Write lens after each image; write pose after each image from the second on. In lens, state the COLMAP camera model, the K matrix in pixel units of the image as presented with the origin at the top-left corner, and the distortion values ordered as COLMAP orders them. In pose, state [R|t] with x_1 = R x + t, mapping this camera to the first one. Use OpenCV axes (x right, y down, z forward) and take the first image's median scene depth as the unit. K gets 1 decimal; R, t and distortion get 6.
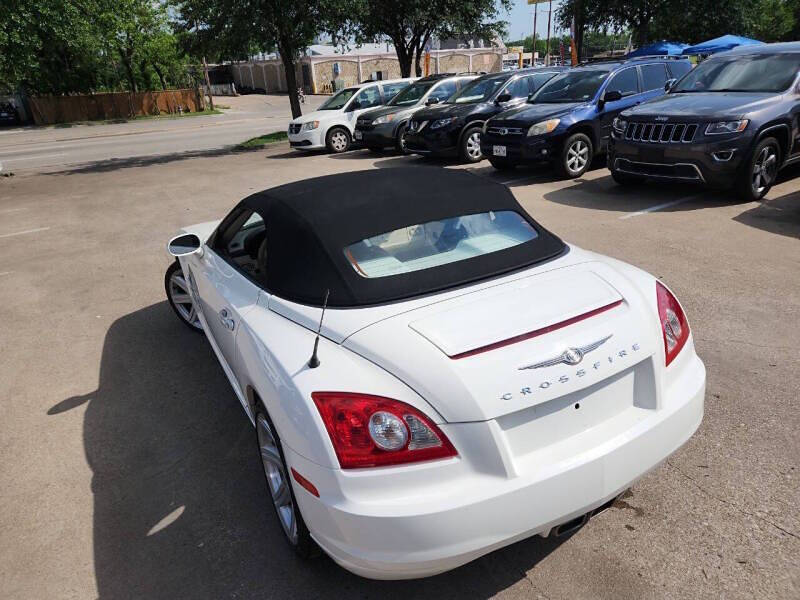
lens RADIAL K [[537.6, 0, 403.6], [0, 537.6, 308.5], [0, 0, 1]] dist [0.091572, -0.073130]
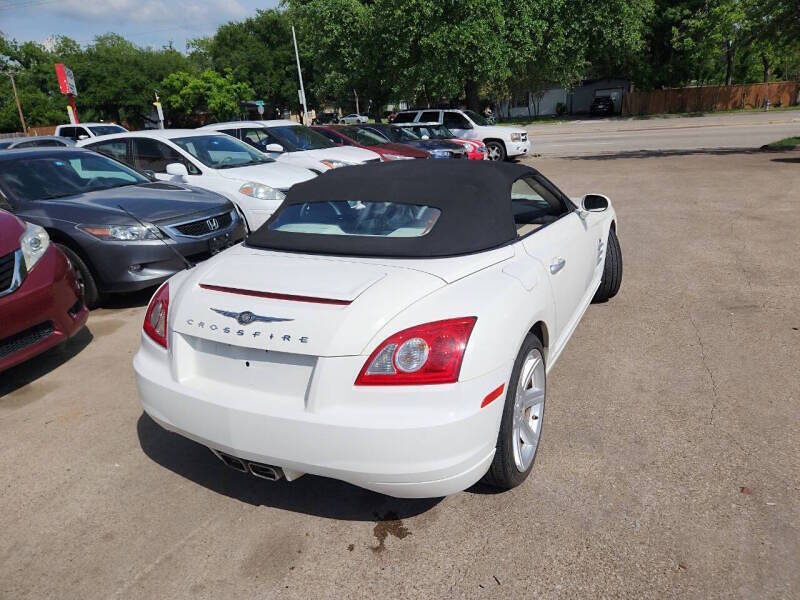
lens RADIAL K [[544.9, 0, 406.8], [0, 544.9, 292.0], [0, 0, 1]] dist [0.082755, -0.077181]
pose [[0.557252, 0.289582, -0.778211, 0.183070], [-0.304026, 0.943291, 0.133307, -0.029236], [0.772683, 0.162311, 0.613691, 0.071204]]
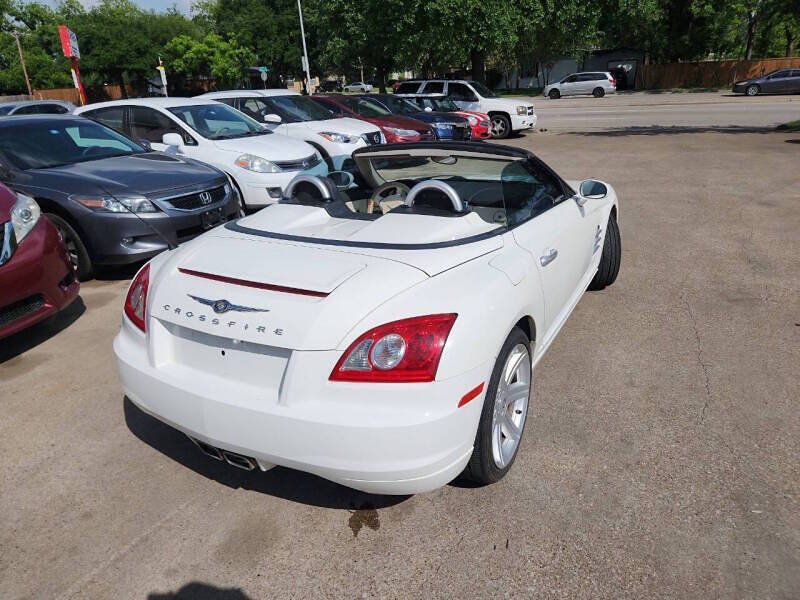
lens RADIAL K [[544.0, 0, 390.1], [0, 544.0, 295.4], [0, 0, 1]] dist [0.082985, -0.077206]
pose [[0.524069, 0.349314, -0.776744, 0.180093], [-0.326457, 0.924749, 0.195614, -0.035270], [0.786624, 0.151058, 0.598668, 0.077865]]
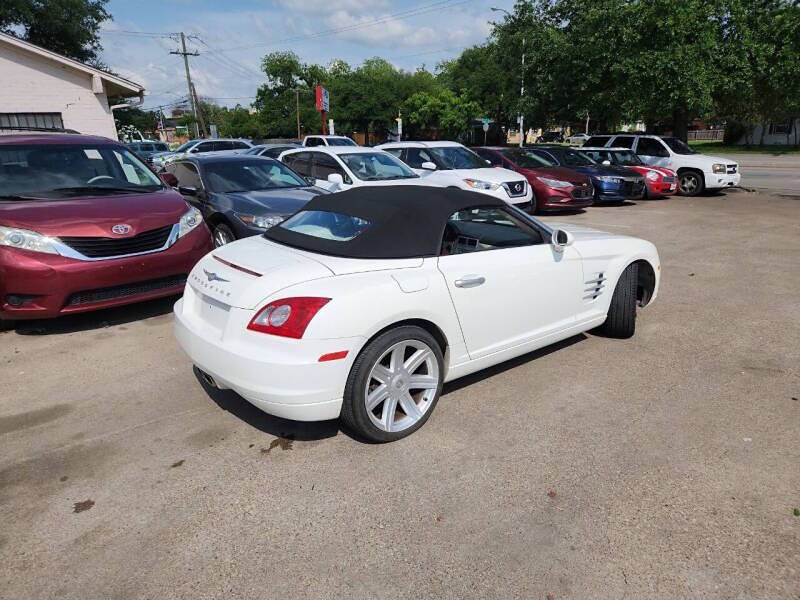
lens RADIAL K [[542.4, 0, 398.6], [0, 542.4, 286.6], [0, 0, 1]] dist [0.086758, -0.073311]
pose [[0.159801, 0.320455, -0.933687, 0.275500], [-0.383088, 0.891846, 0.240528, -0.072262], [0.909784, 0.319248, 0.265281, 0.143504]]
